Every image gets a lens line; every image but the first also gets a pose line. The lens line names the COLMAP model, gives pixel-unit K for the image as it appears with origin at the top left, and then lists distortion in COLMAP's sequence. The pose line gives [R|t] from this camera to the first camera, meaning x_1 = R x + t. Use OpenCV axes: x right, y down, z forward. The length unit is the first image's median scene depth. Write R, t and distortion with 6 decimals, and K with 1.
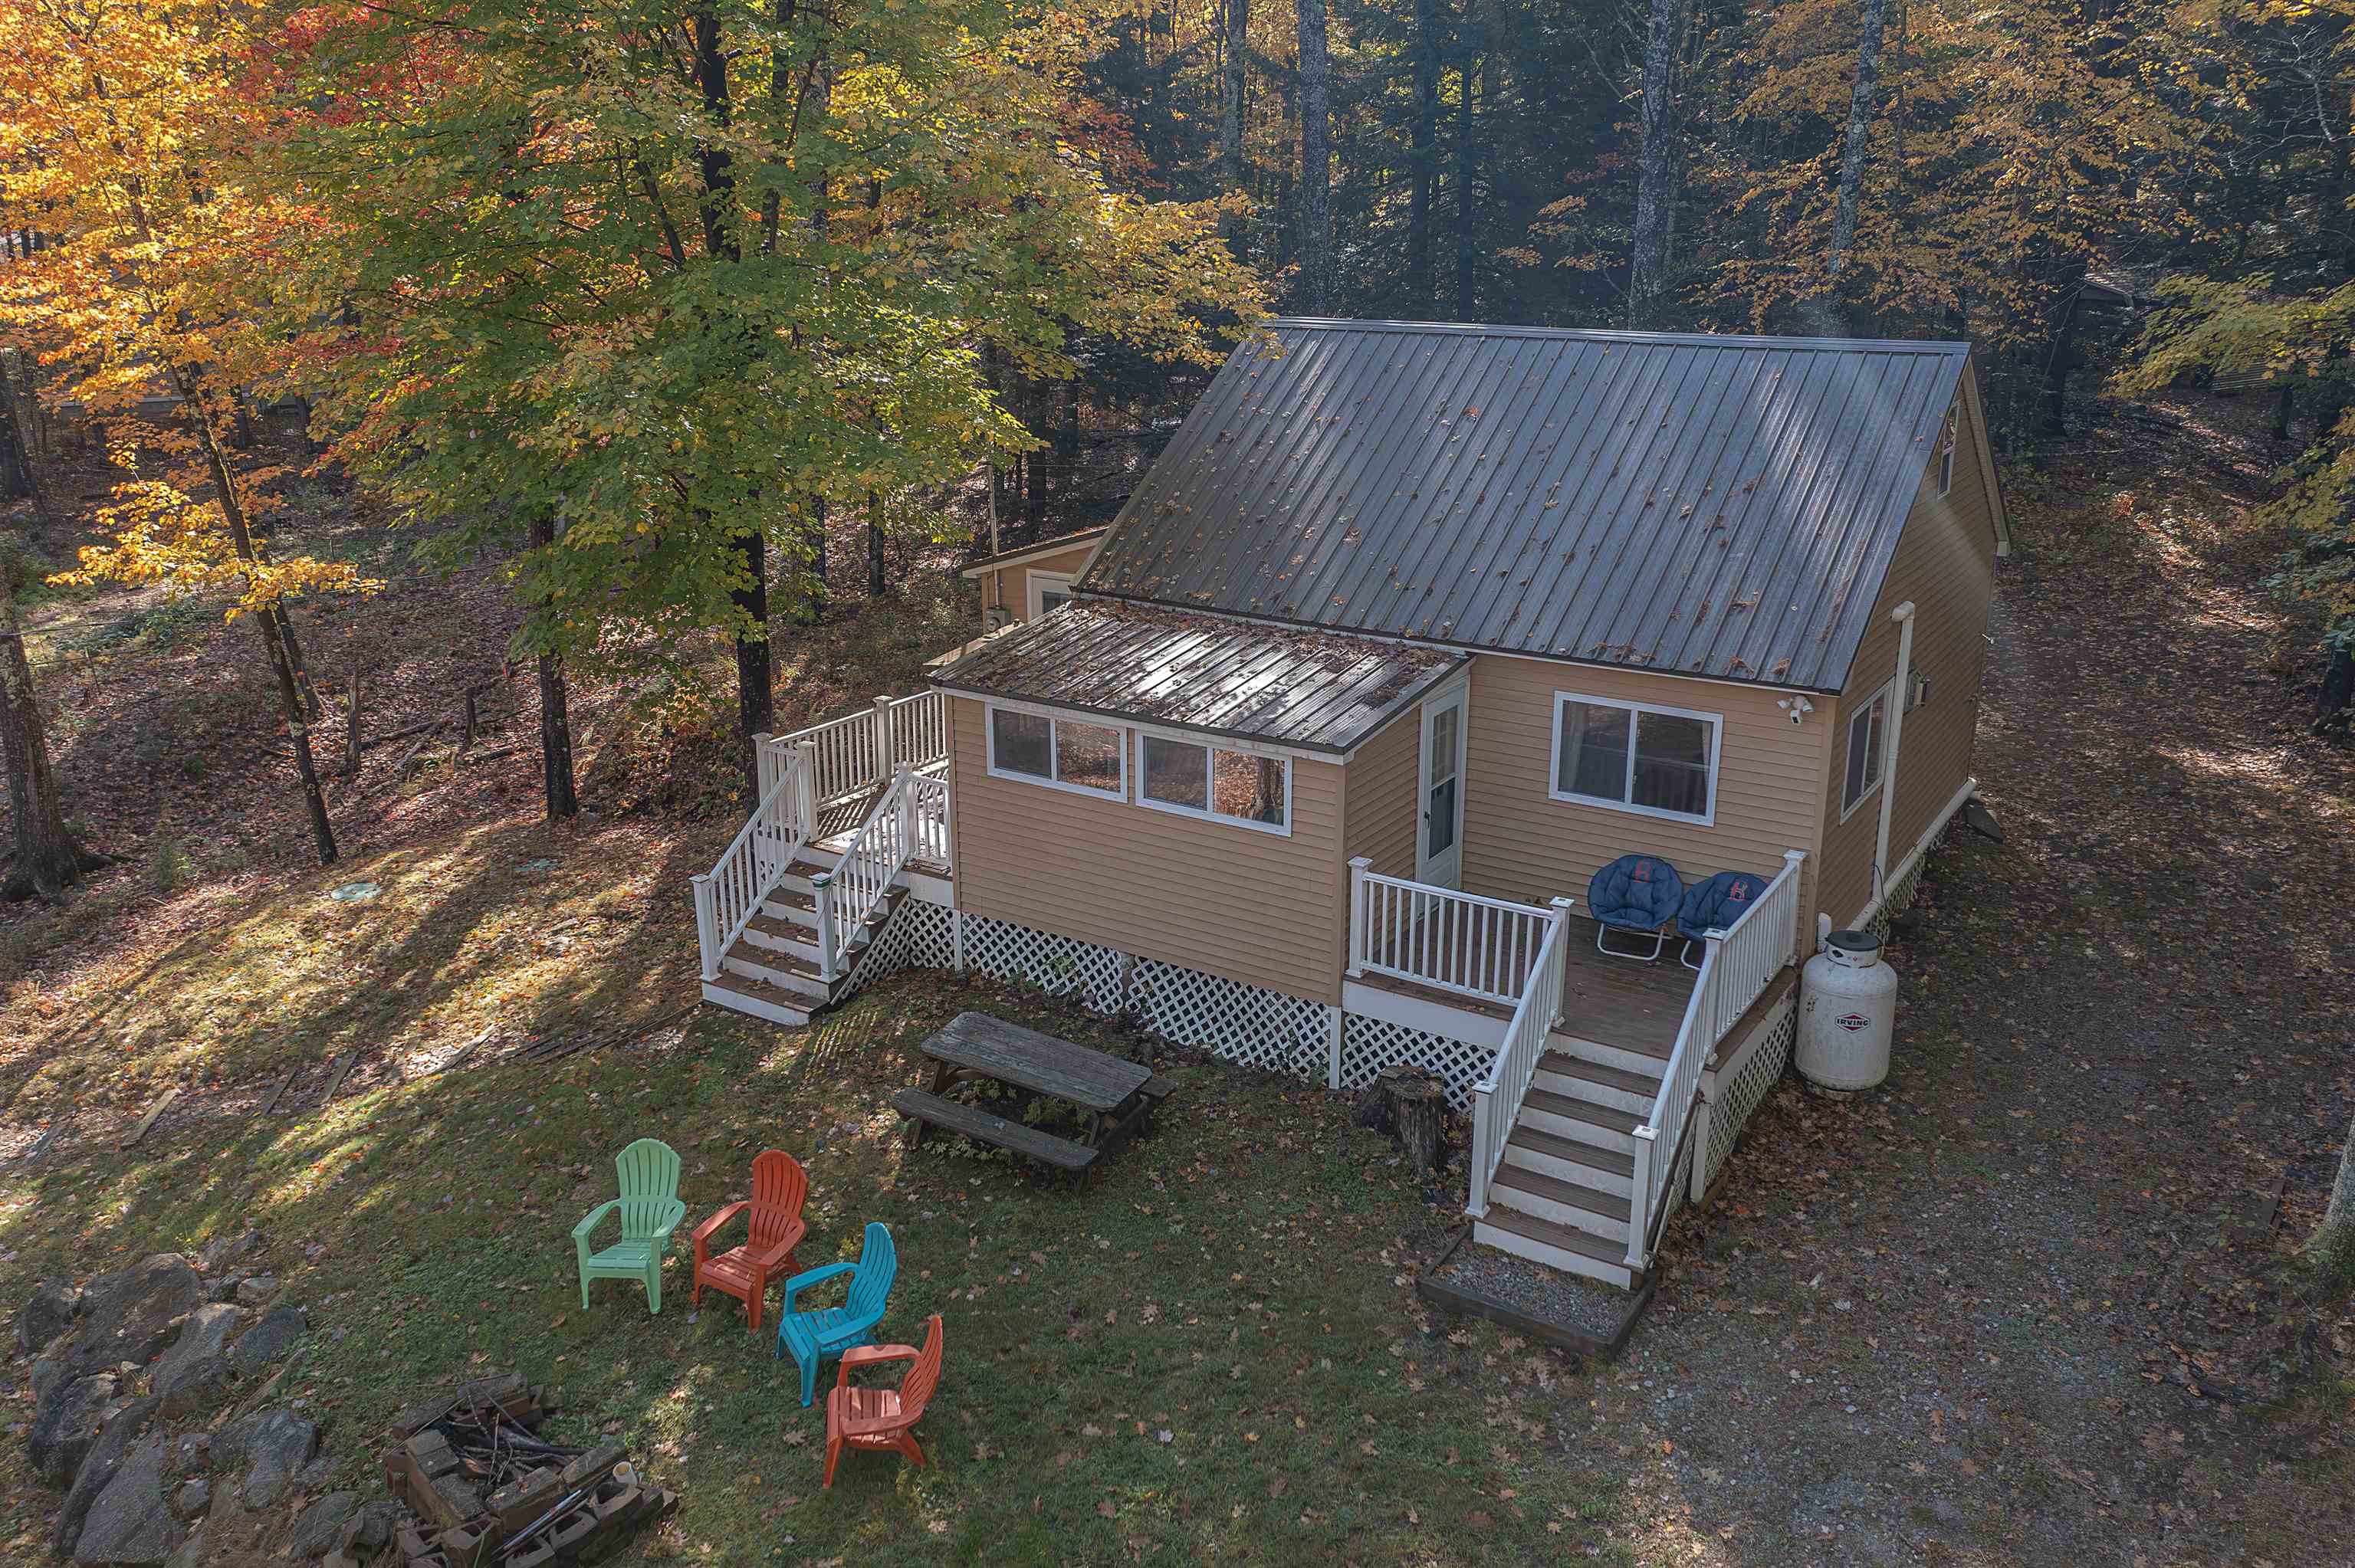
lens RADIAL K [[1864.9, 0, 1174.7], [0, 1864.9, 783.3], [0, 0, 1]] dist [-0.011381, 0.002716]
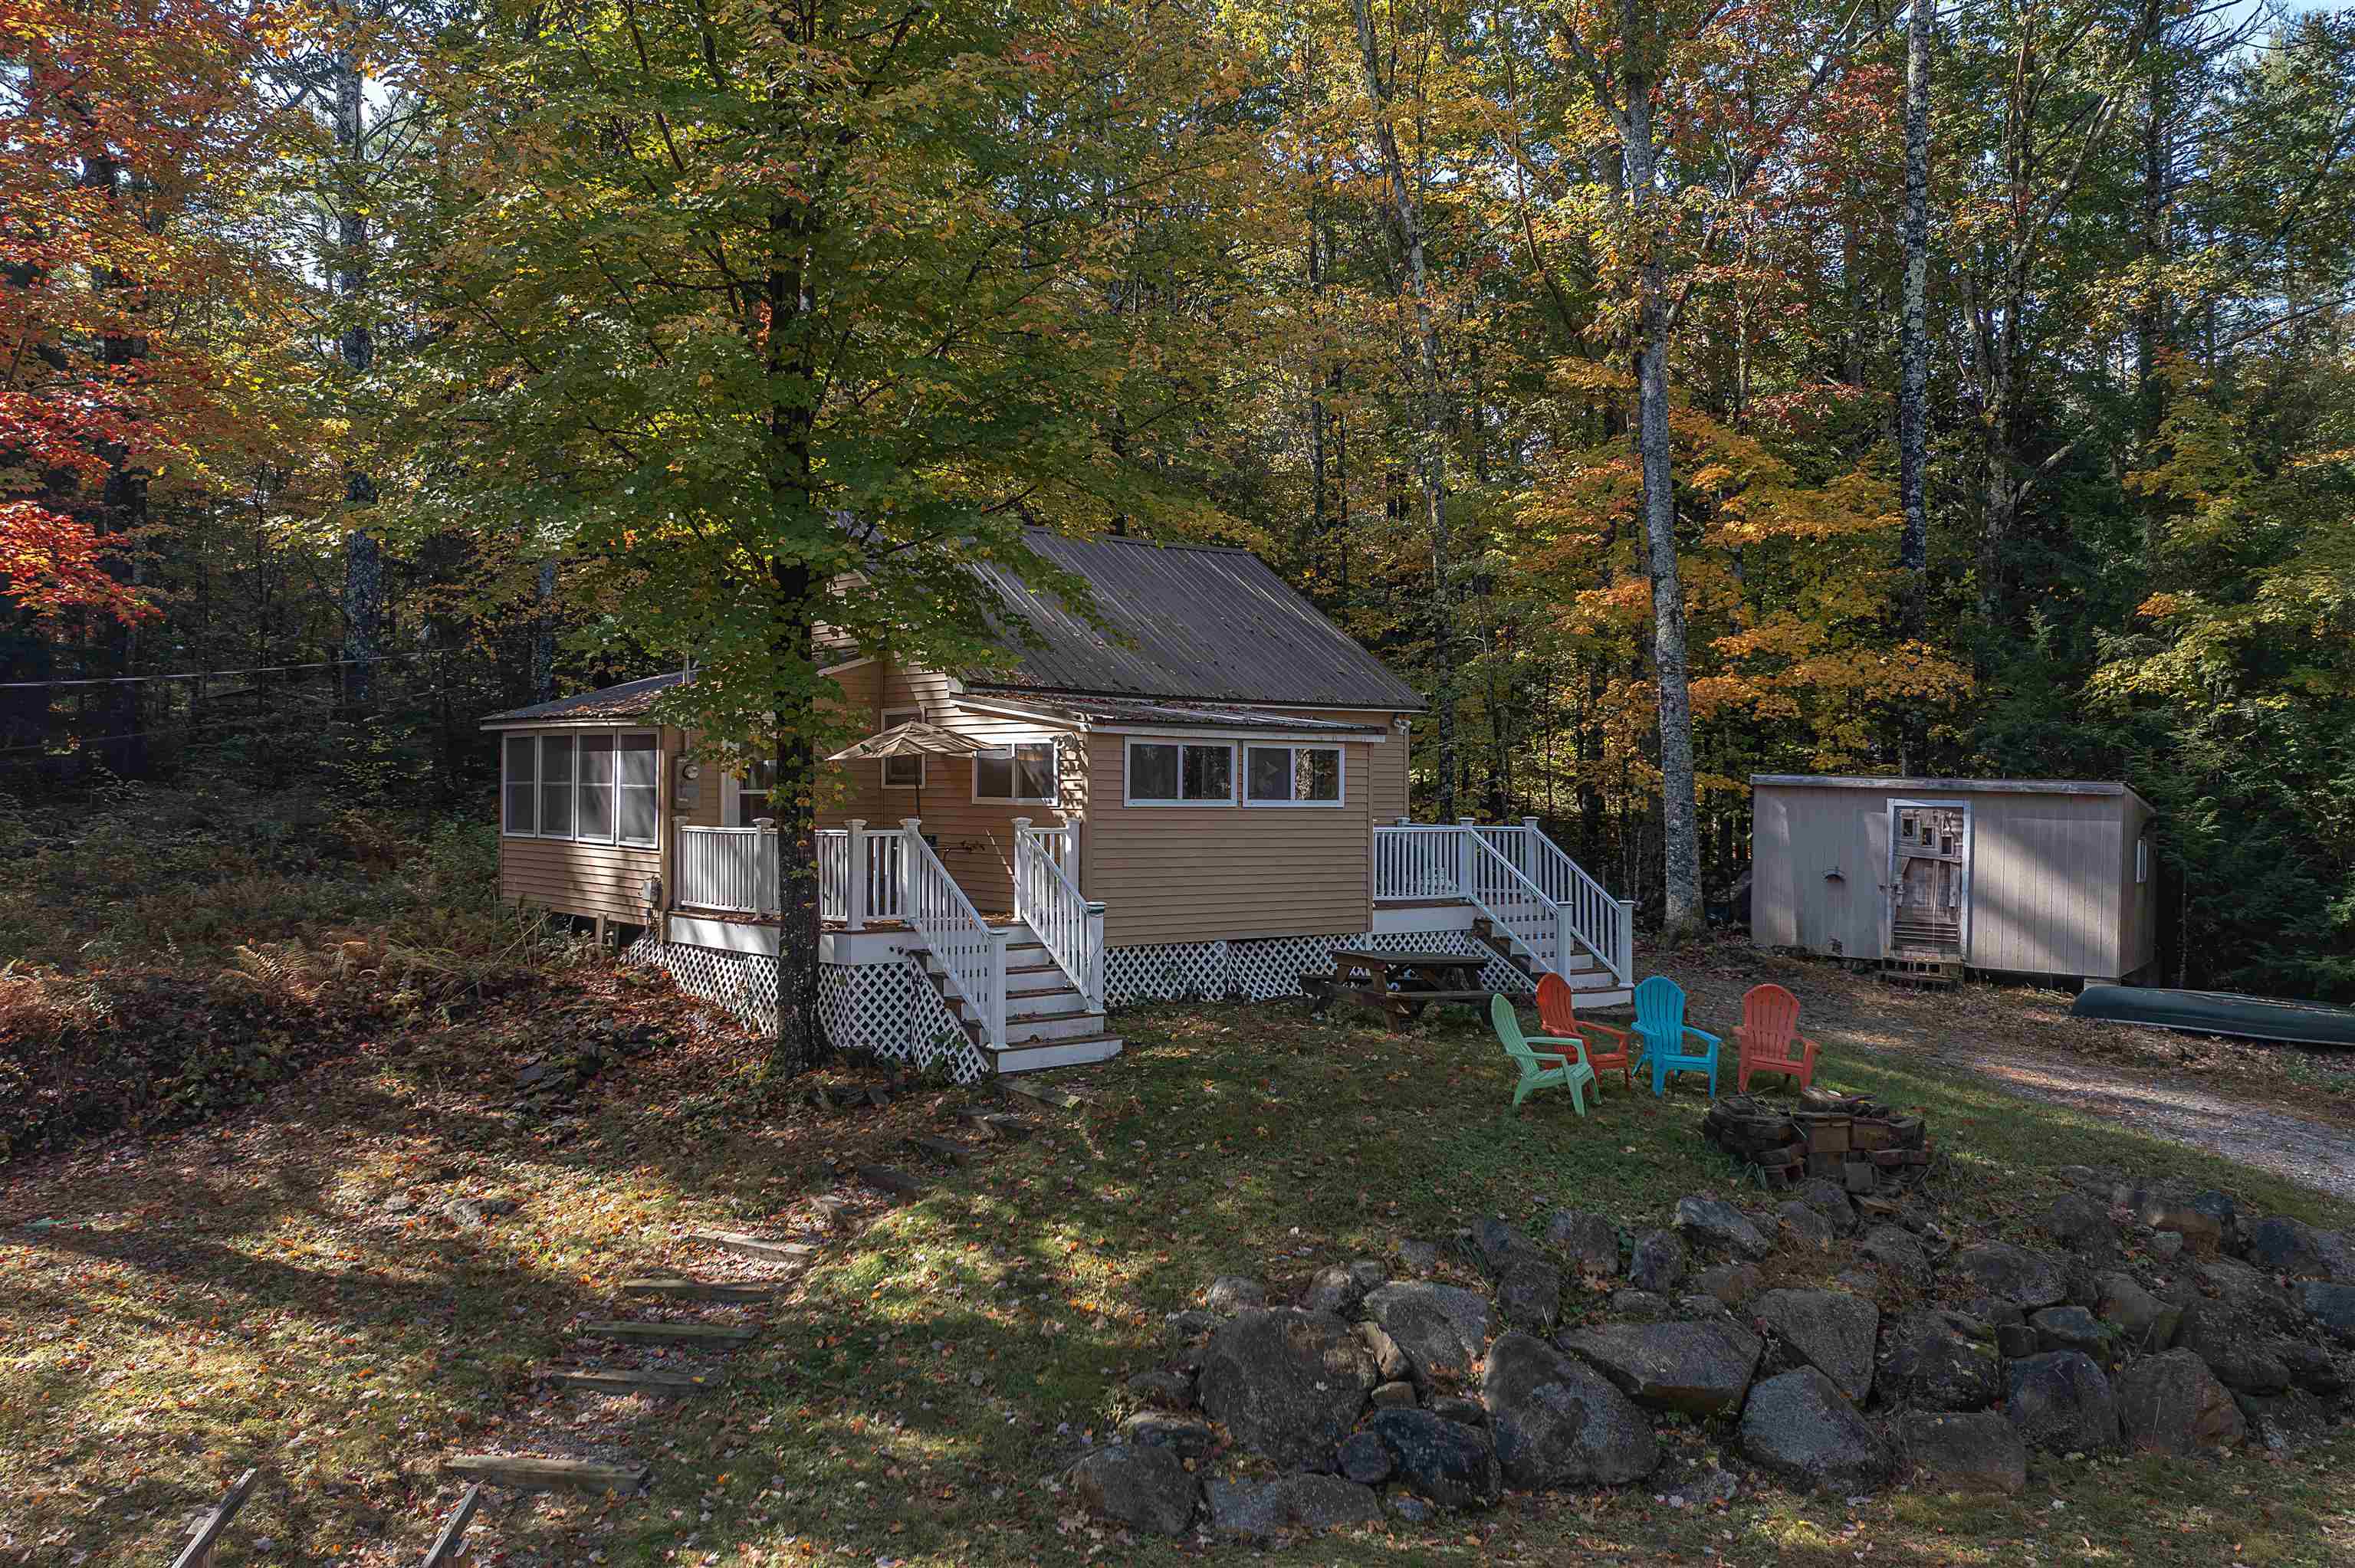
lens RADIAL K [[1864.9, 0, 1173.4], [0, 1864.9, 789.7], [0, 0, 1]] dist [-0.011381, 0.002716]
pose [[0.285322, 0.008739, 0.958392, -1.238800], [0.282729, 0.954693, -0.092877, 0.104234], [-0.915781, 0.297465, 0.269924, 0.714636]]
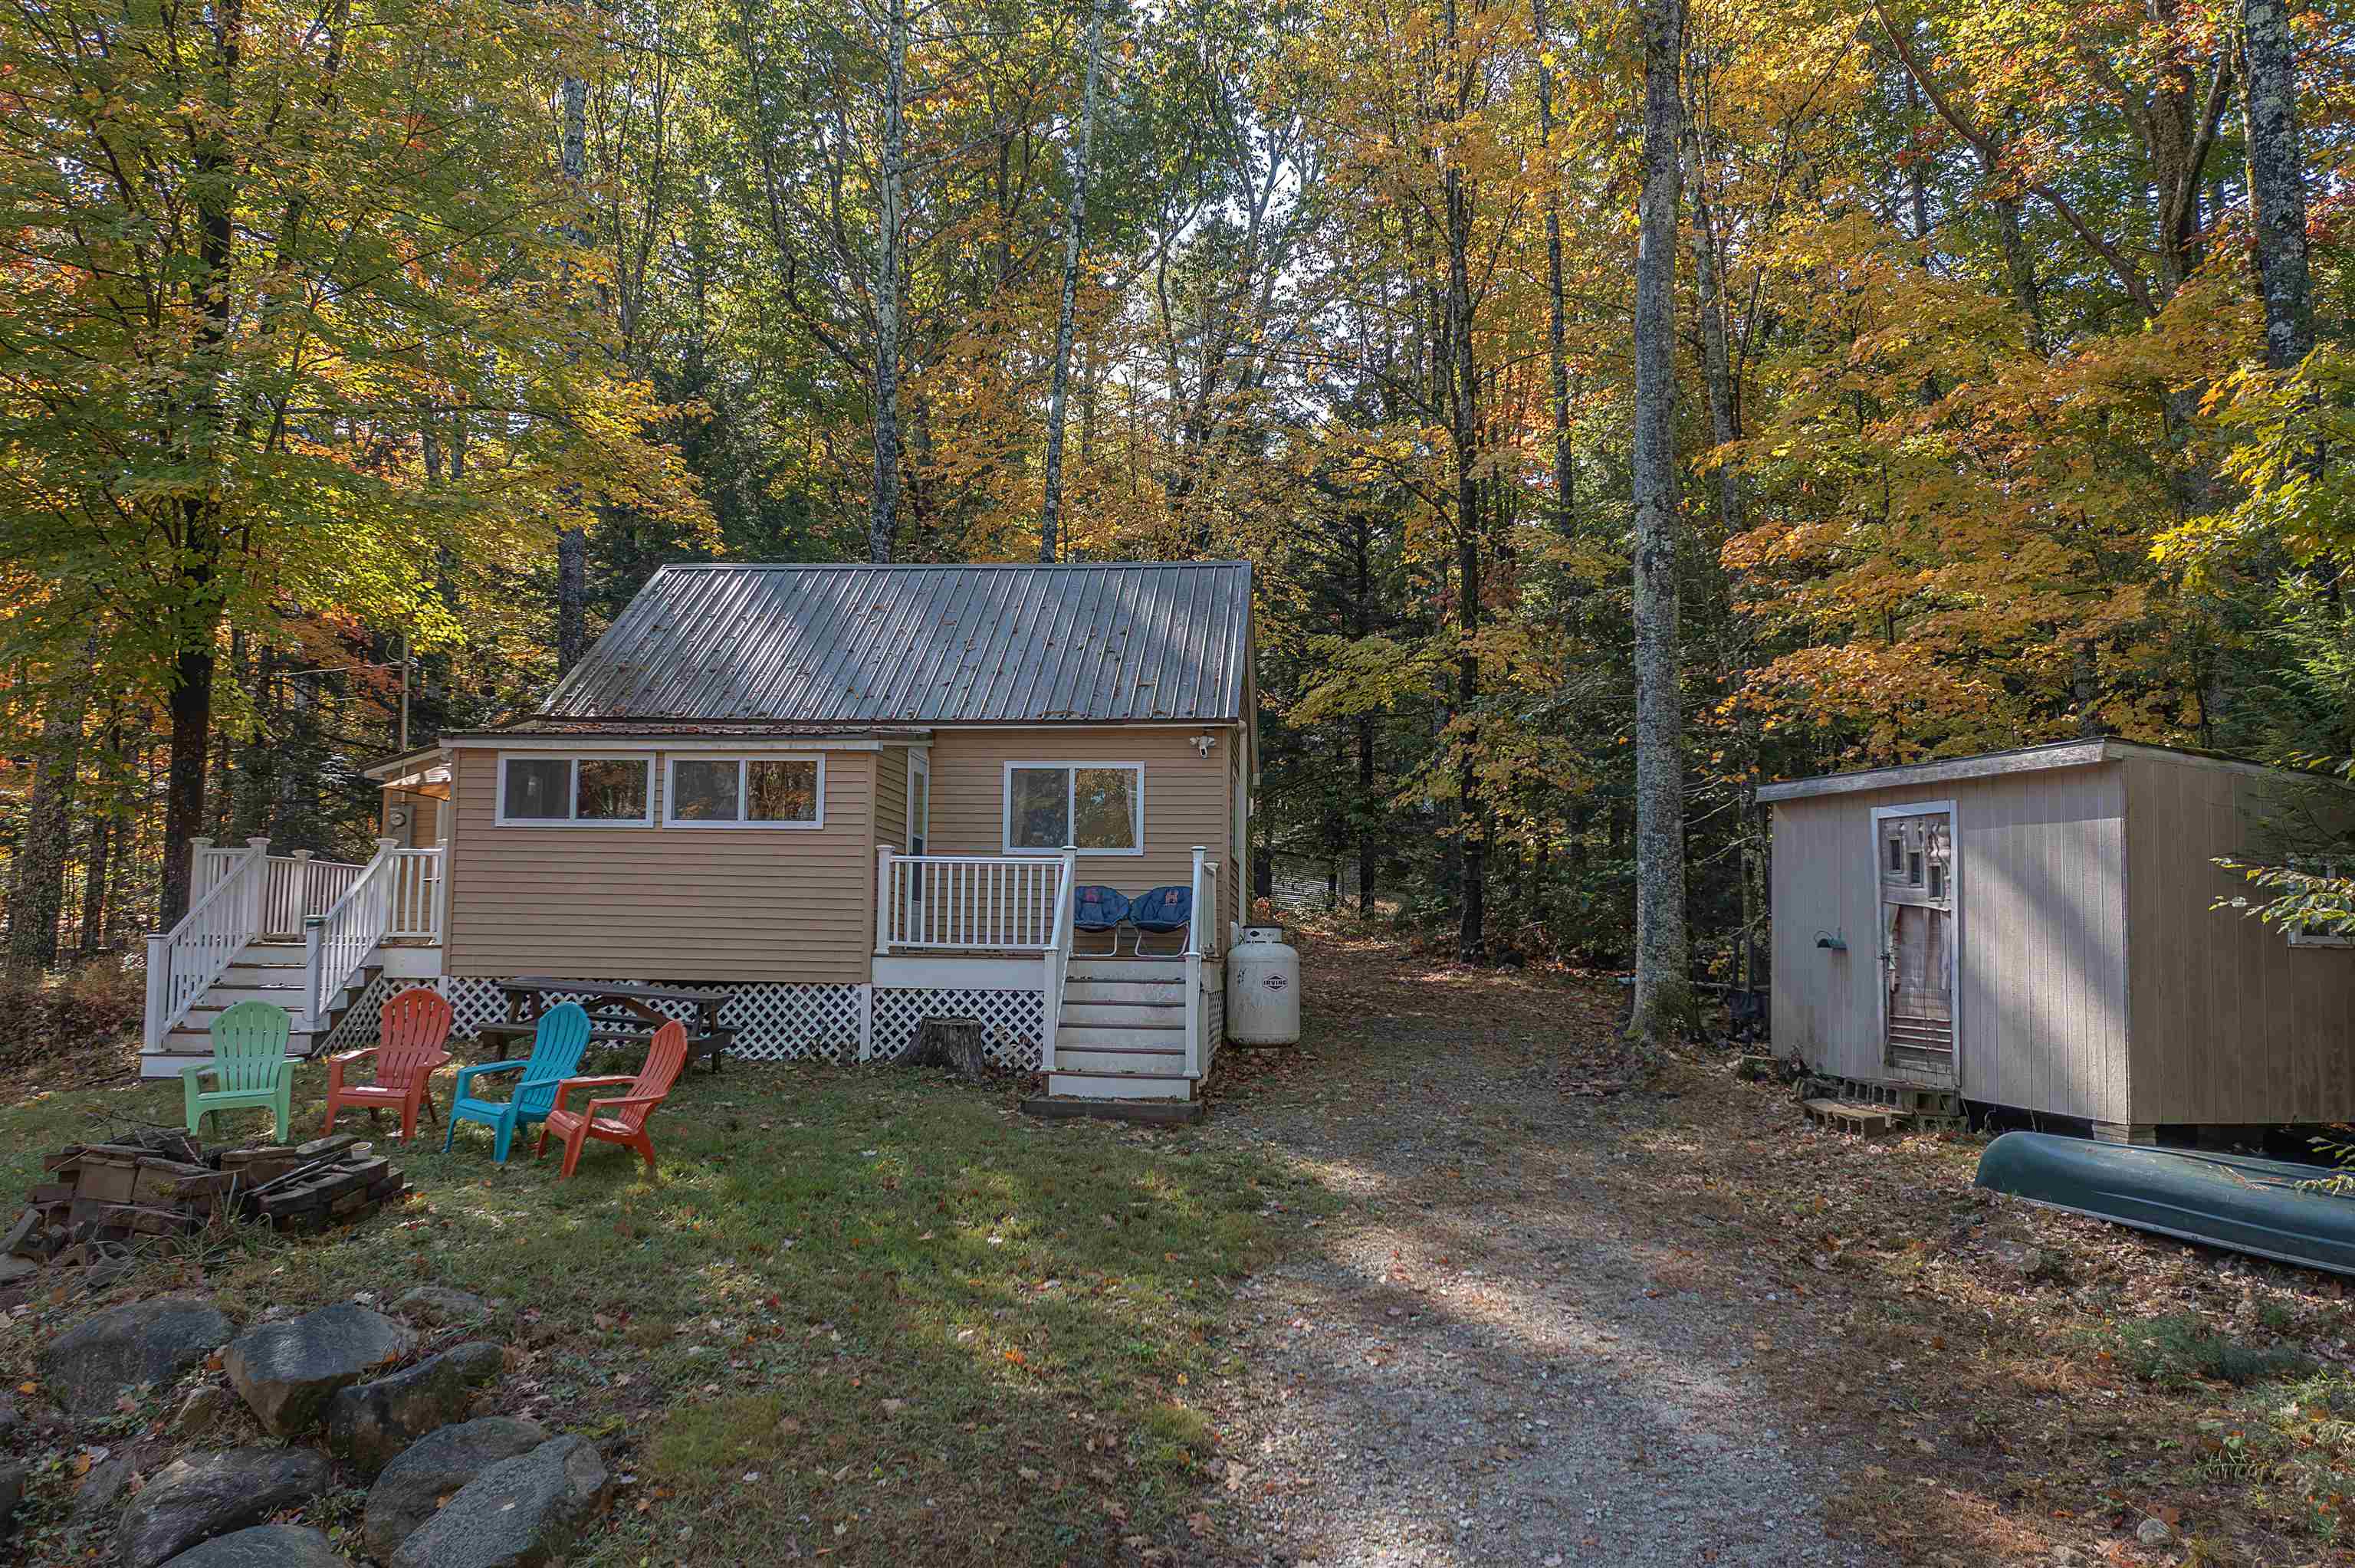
lens RADIAL K [[1864.9, 0, 1178.1], [0, 1864.9, 778.4], [0, 0, 1]] dist [-0.011381, 0.002716]
pose [[0.877122, 0.058972, 0.476634, -0.280626], [0.130585, 0.925760, -0.354848, 0.415379], [-0.462175, 0.373486, 0.804303, -0.023030]]
